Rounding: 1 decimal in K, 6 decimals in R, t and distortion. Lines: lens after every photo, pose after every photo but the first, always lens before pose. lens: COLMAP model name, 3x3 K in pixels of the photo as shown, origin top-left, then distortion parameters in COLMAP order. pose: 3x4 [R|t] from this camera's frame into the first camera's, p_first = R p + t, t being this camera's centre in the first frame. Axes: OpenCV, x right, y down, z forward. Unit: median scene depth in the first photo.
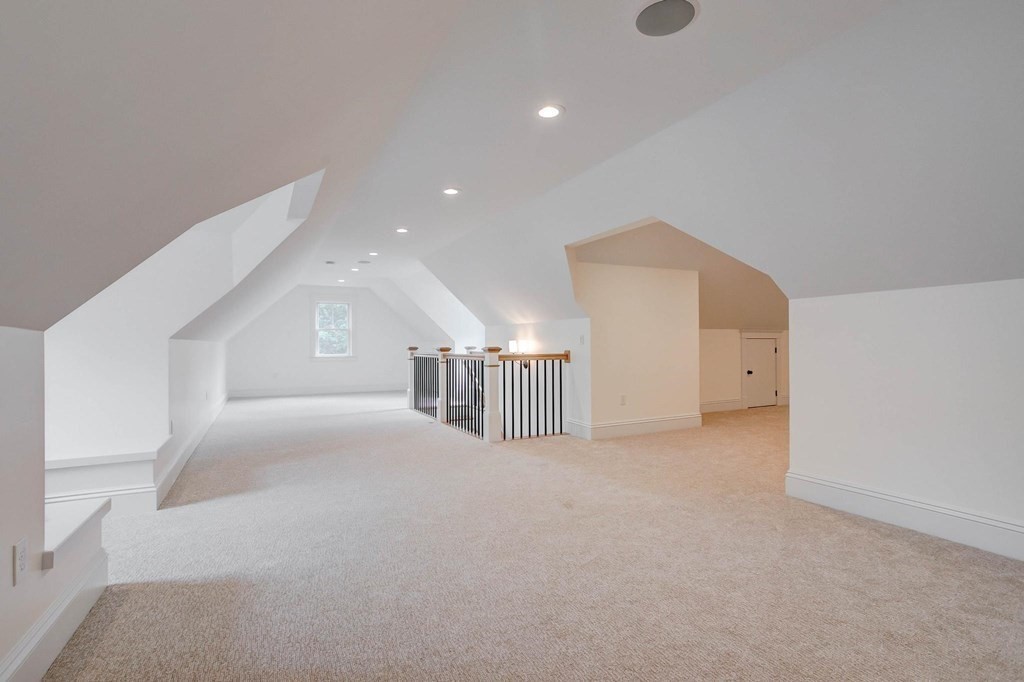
lens RADIAL K [[491.8, 0, 516.7], [0, 491.8, 341.3], [0, 0, 1]] dist [-0.039260, 0.024091]
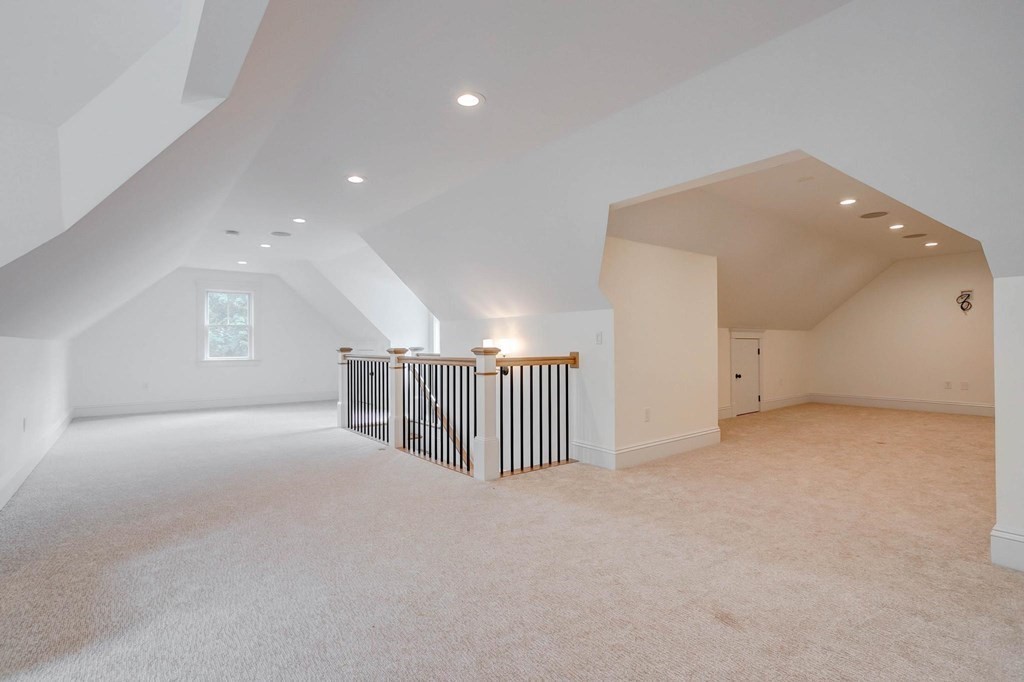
lens RADIAL K [[491.8, 0, 514.8], [0, 491.8, 342.6], [0, 0, 1]] dist [-0.039260, 0.024091]
pose [[0.980883, 0.002229, 0.194587, -0.122062], [-0.002251, 0.999997, -0.000106, 0.003374], [-0.194587, -0.000334, 0.980885, 0.232464]]
